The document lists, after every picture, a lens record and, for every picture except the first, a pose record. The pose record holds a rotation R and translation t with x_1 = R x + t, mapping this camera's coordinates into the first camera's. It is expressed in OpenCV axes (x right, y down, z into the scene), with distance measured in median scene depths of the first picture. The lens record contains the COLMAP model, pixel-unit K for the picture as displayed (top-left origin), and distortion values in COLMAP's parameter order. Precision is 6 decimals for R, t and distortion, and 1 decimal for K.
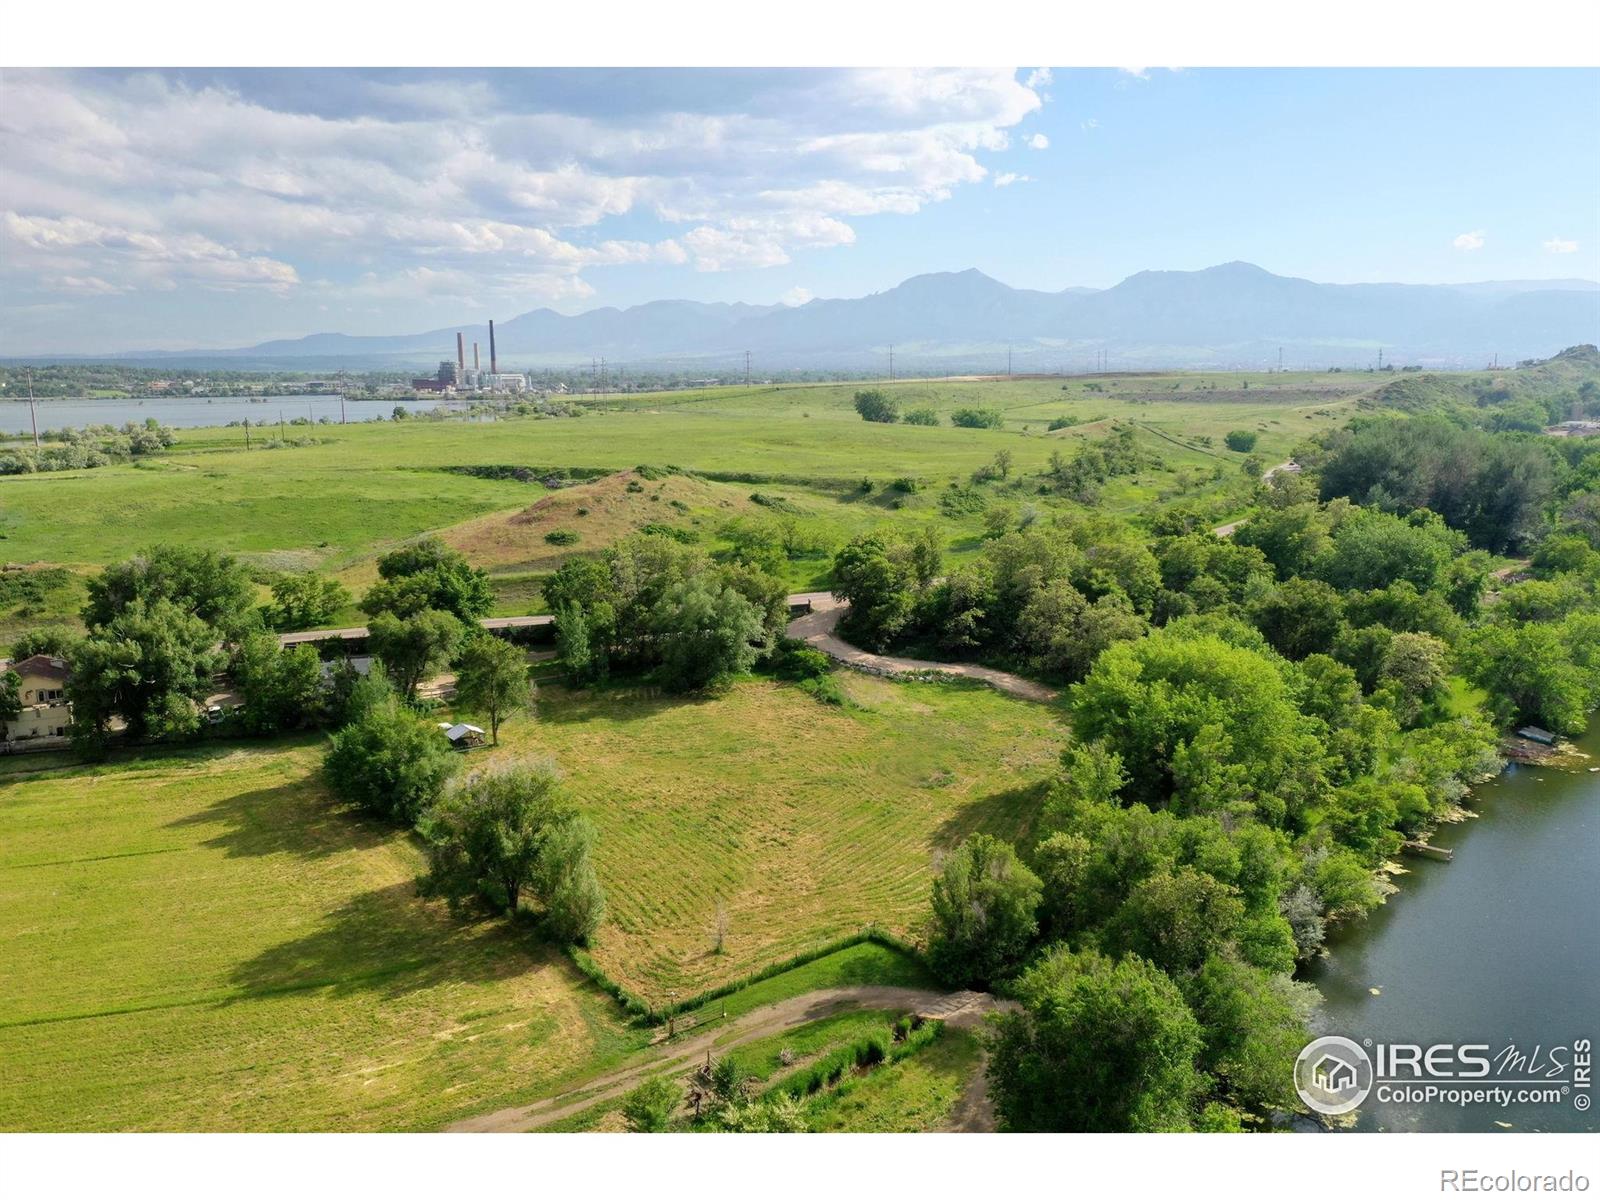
lens RADIAL K [[1243.9, 0, 800.0], [0, 1243.9, 600.0], [0, 0, 1]] dist [-0.003097, 0.001370]
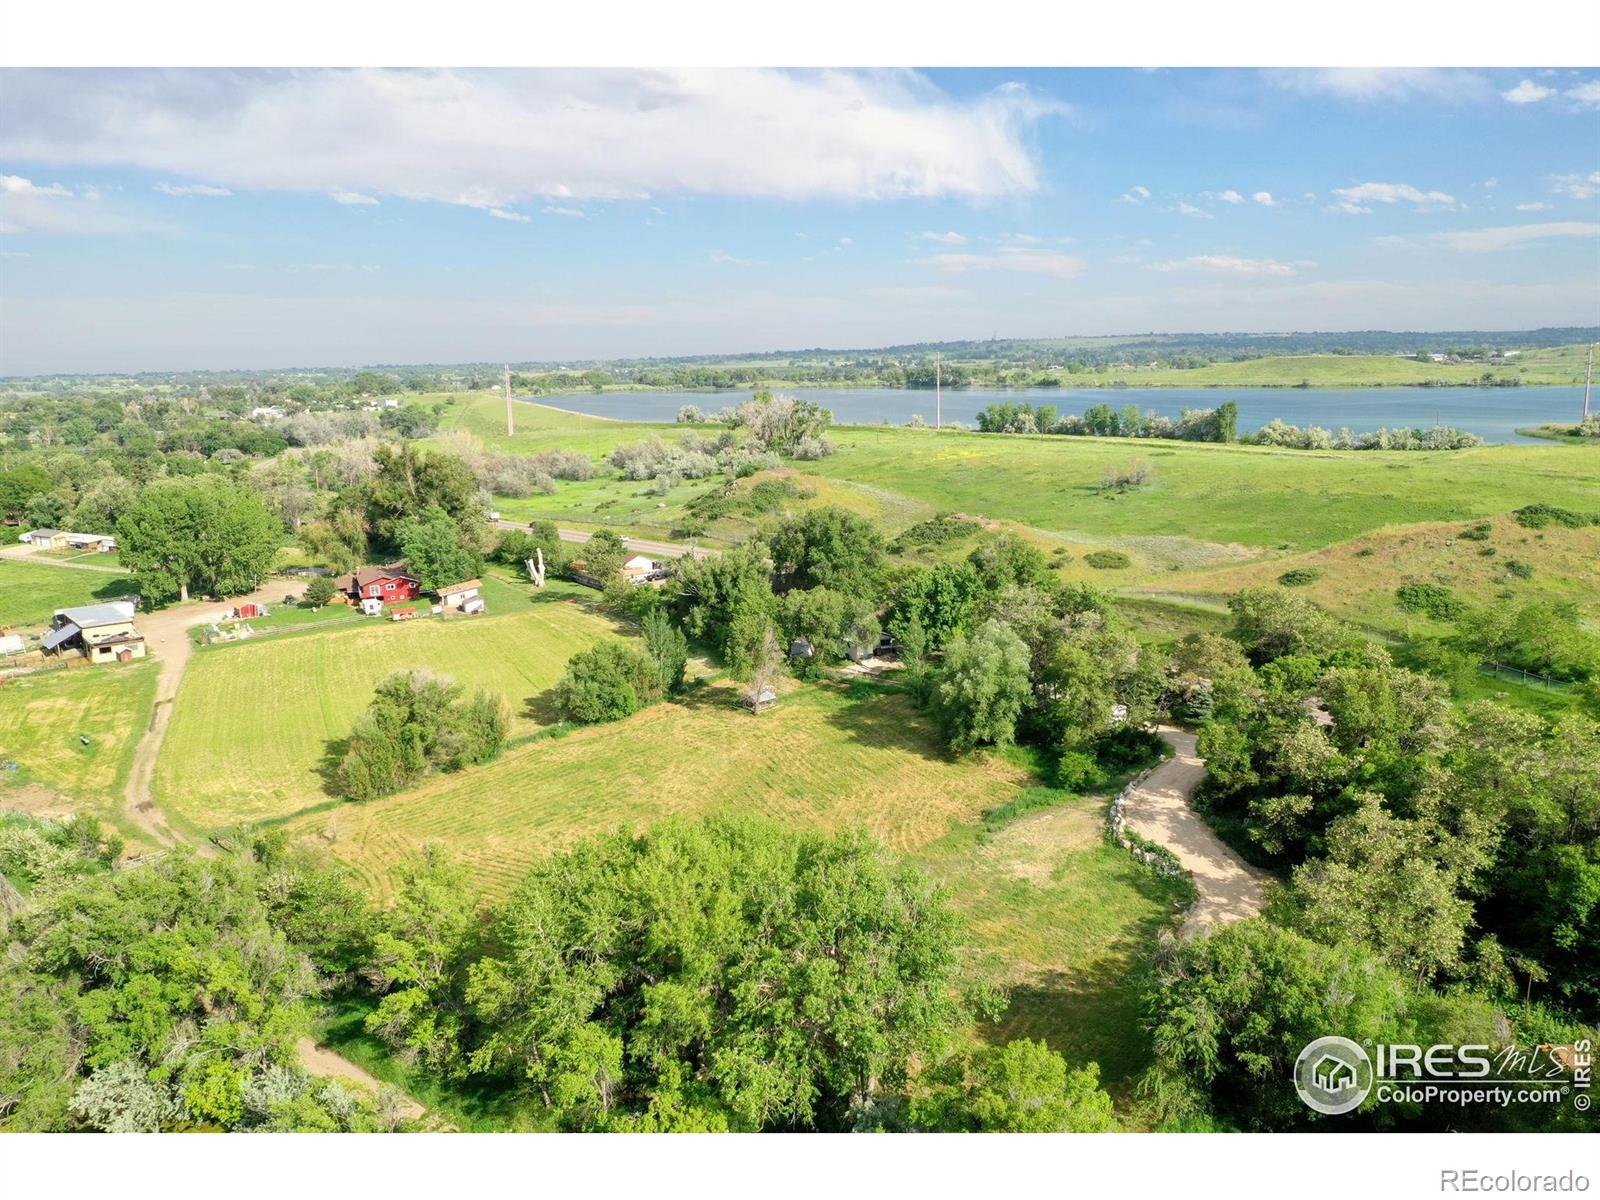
lens RADIAL K [[1253.6, 0, 798.1], [0, 1253.6, 503.8], [0, 0, 1]] dist [-0.007646, -0.003471]
pose [[0.133908, 0.119375, -0.983778, 0.704558], [-0.162756, 0.981888, 0.096992, -0.154102], [0.977537, 0.147127, 0.150912, 0.694301]]
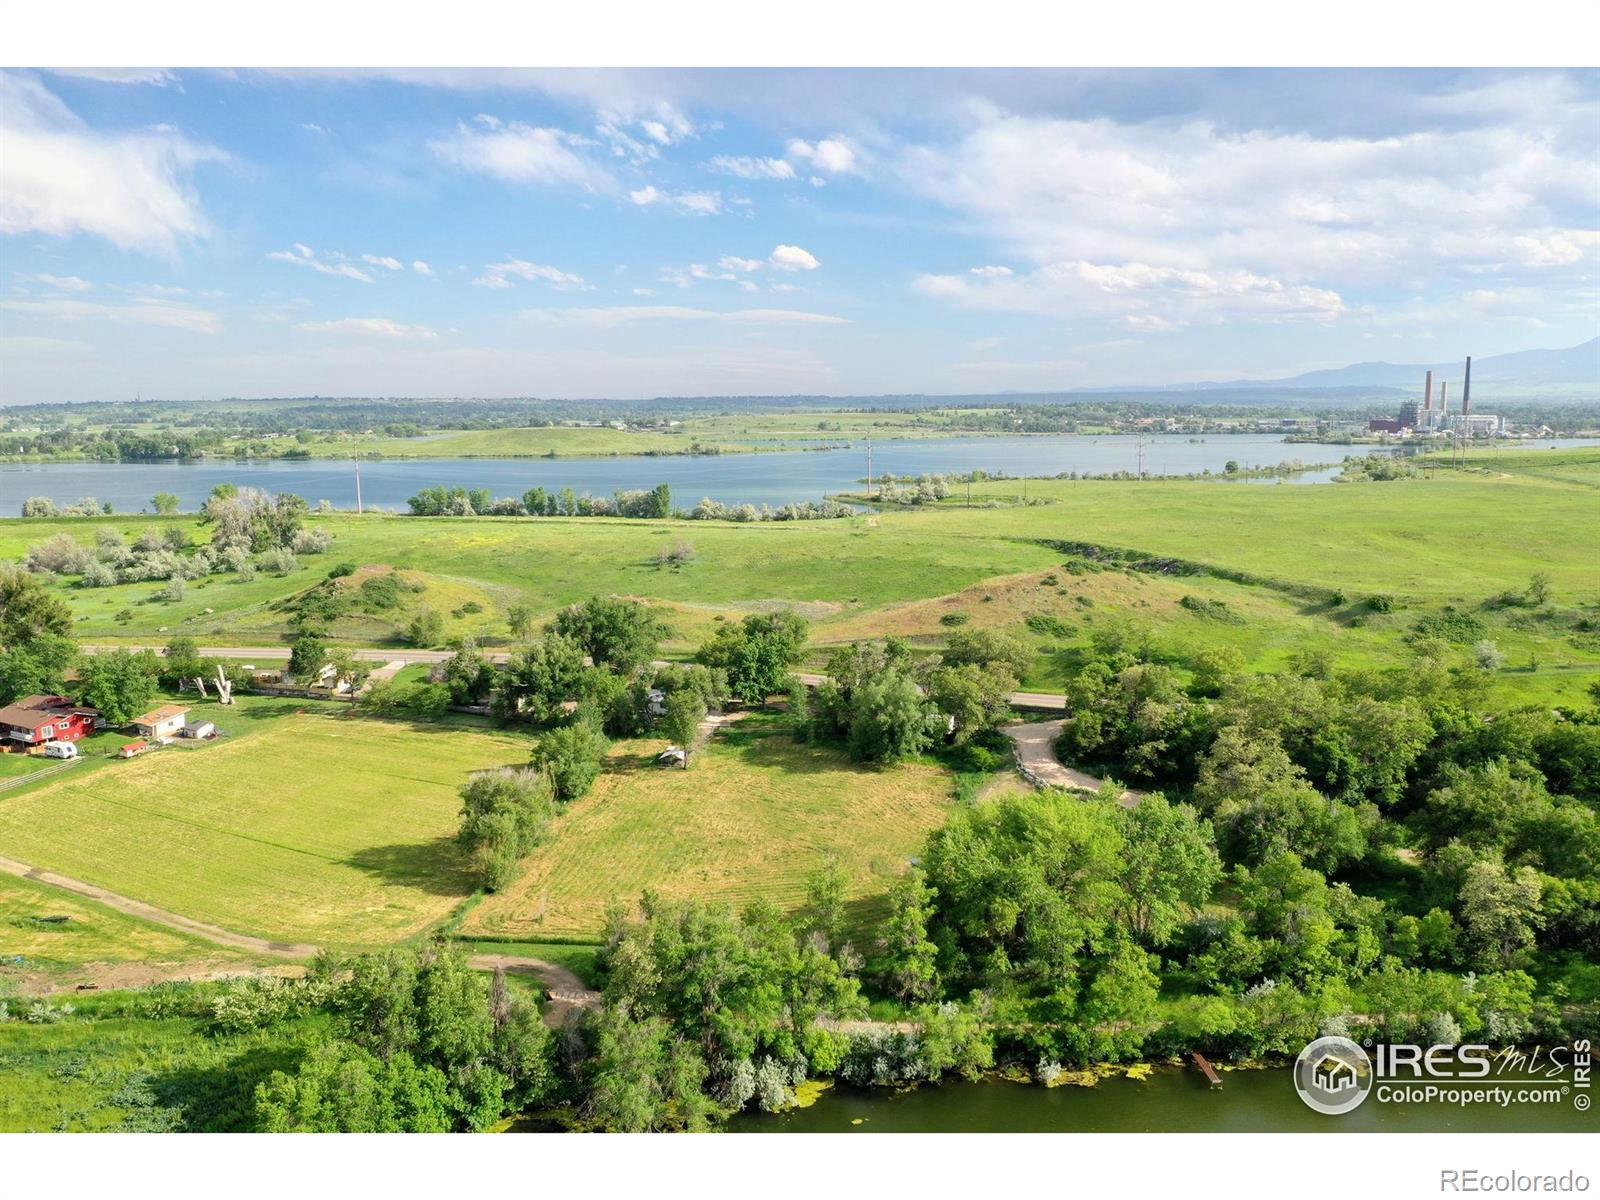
lens RADIAL K [[1242.4, 0, 797.6], [0, 1242.4, 598.9], [0, 0, 1]] dist [-0.002631, 0.003699]
pose [[0.708932, 0.107907, -0.696973, 0.658182], [-0.124511, 0.991853, 0.026914, -0.103871], [0.694199, 0.067701, 0.716592, 0.064829]]
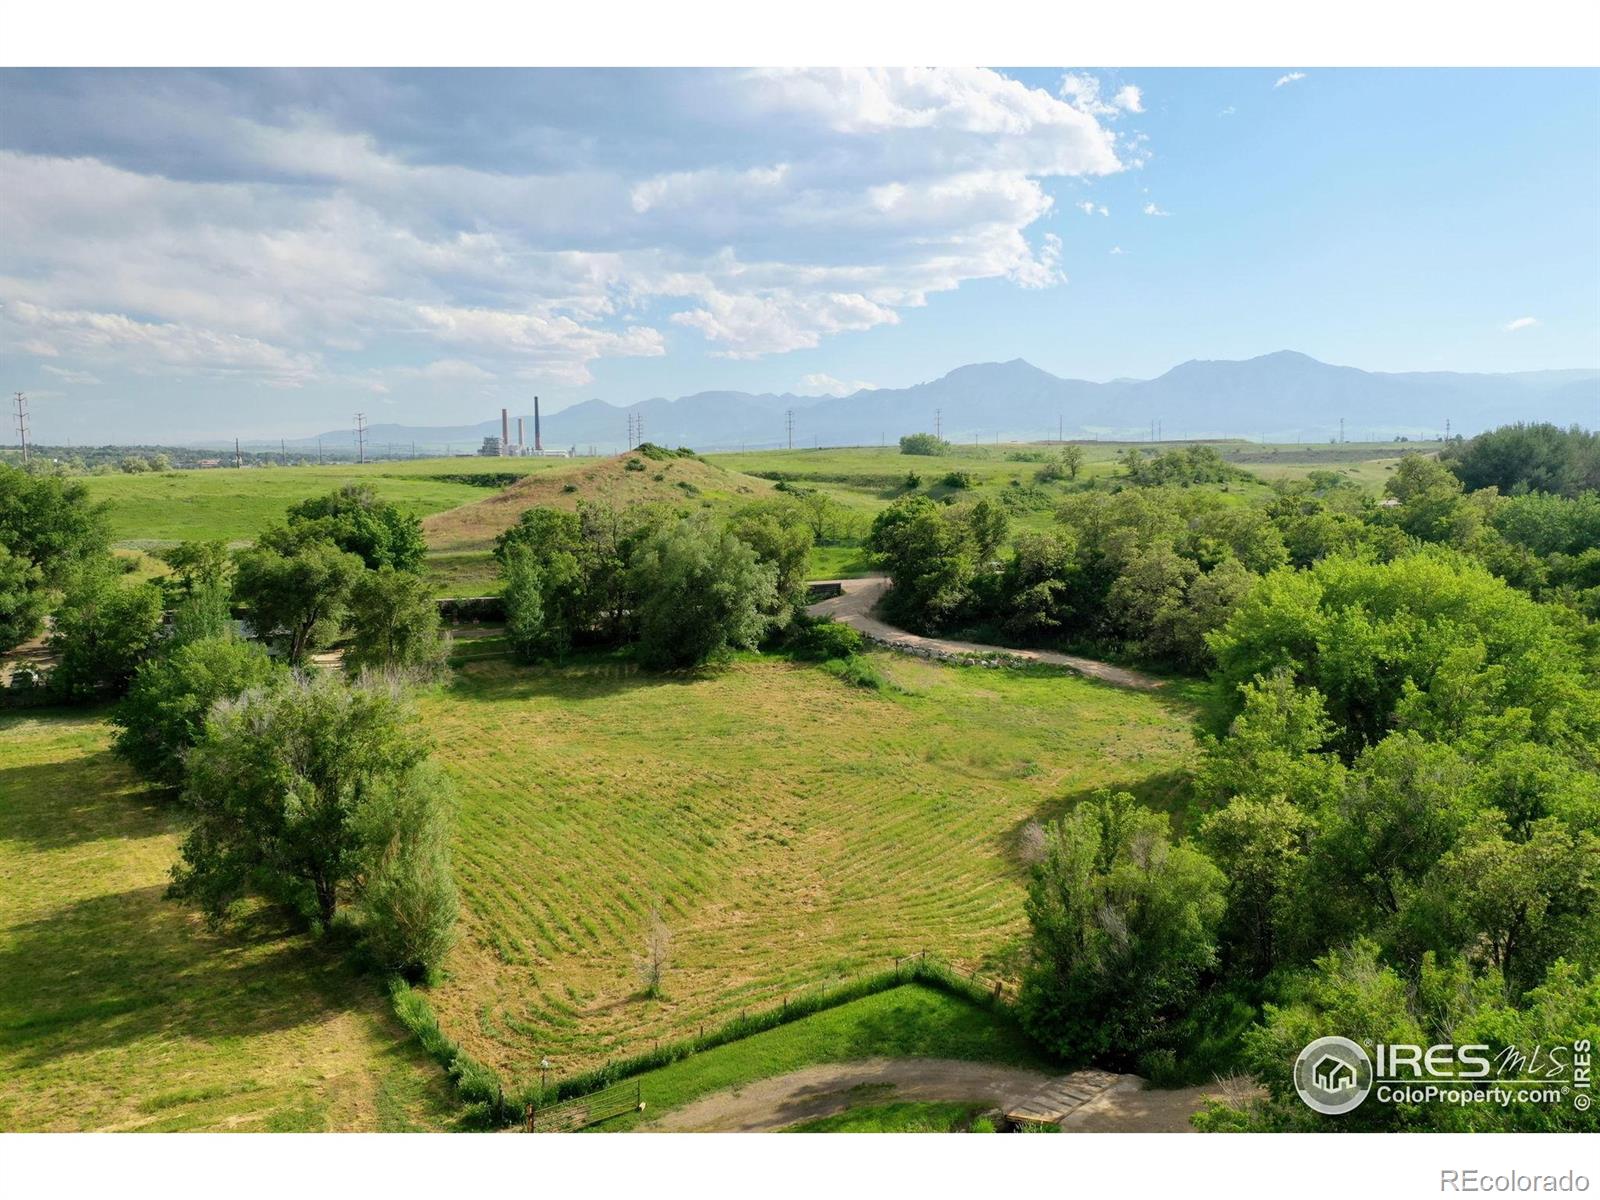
lens RADIAL K [[1245.7, 0, 802.3], [0, 1245.7, 602.2], [0, 0, 1]] dist [-0.001310, -0.001279]
pose [[0.999367, 0.005005, -0.035217, 0.013202], [-0.007440, 0.997564, -0.069358, 0.080044], [0.034784, 0.069576, 0.996970, 0.235732]]
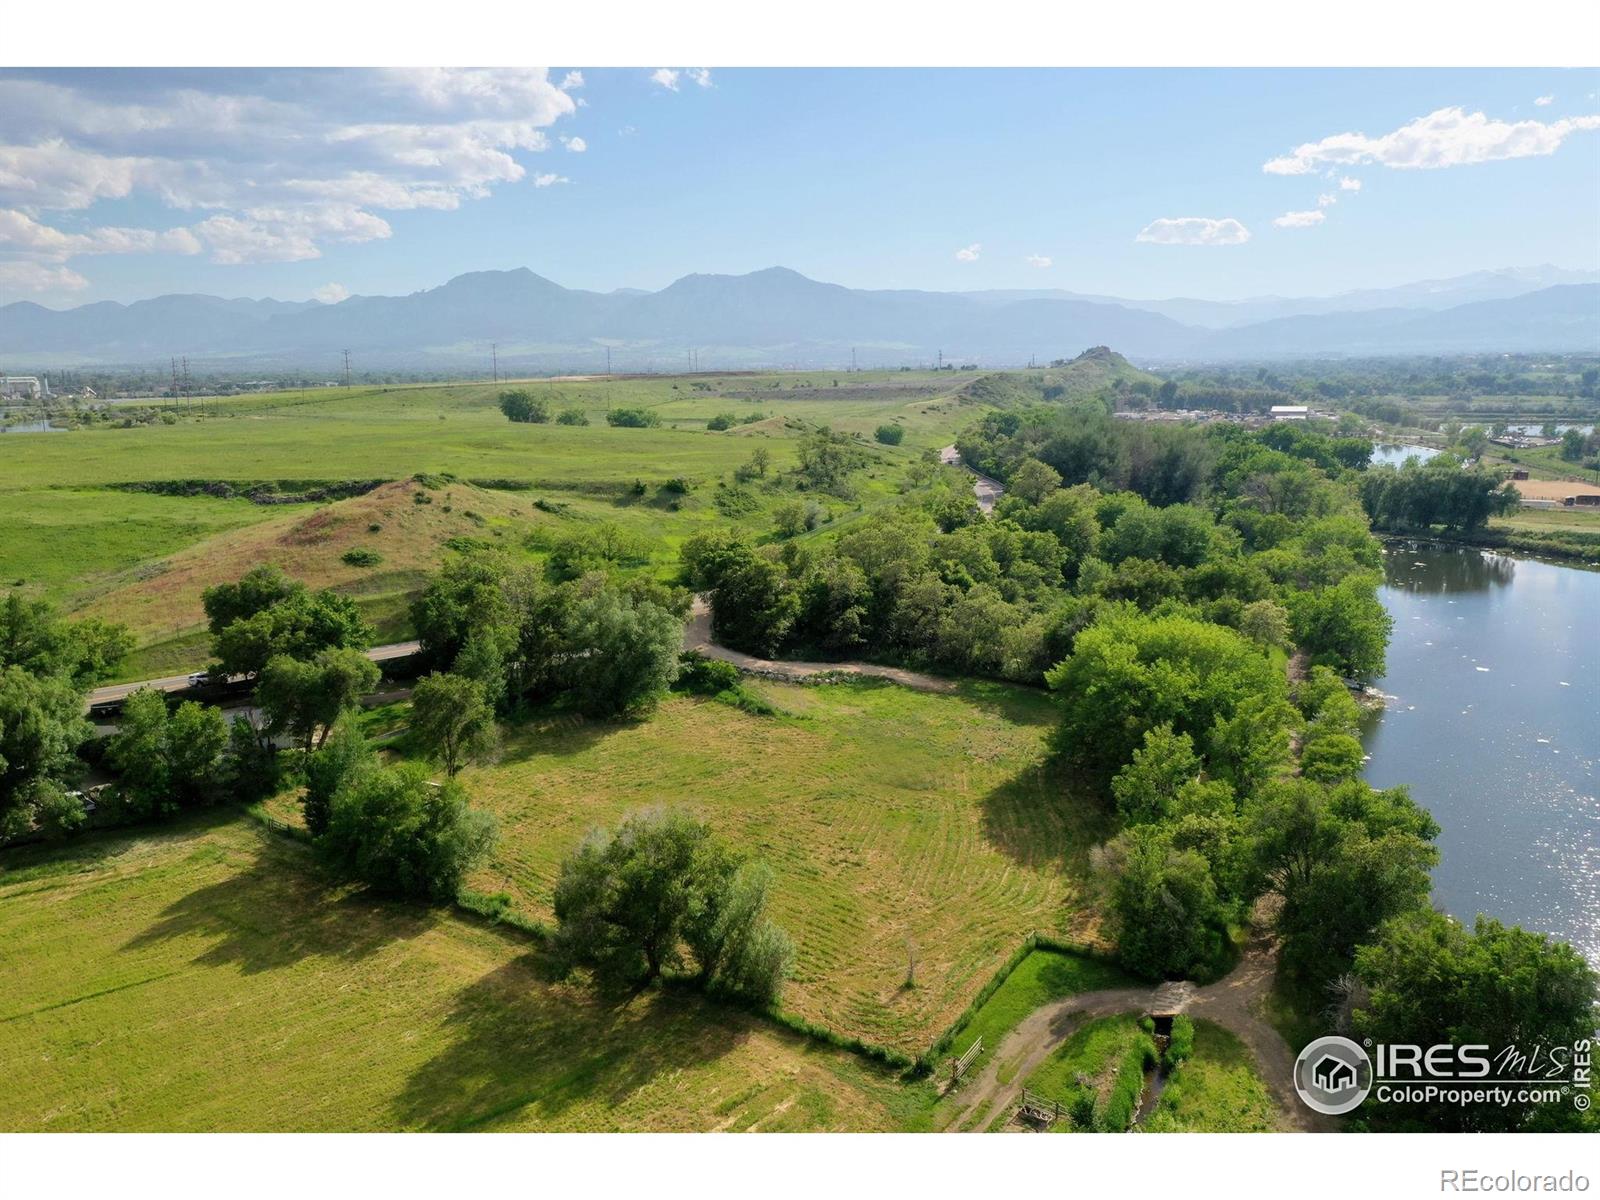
lens RADIAL K [[1248.8, 0, 798.0], [0, 1248.8, 581.2], [0, 0, 1]] dist [-0.004768, -0.000329]
pose [[0.940182, -0.059520, 0.335433, -0.250181], [0.064721, 0.997894, -0.004337, -0.012154], [-0.334469, 0.025787, 0.942054, 0.078507]]
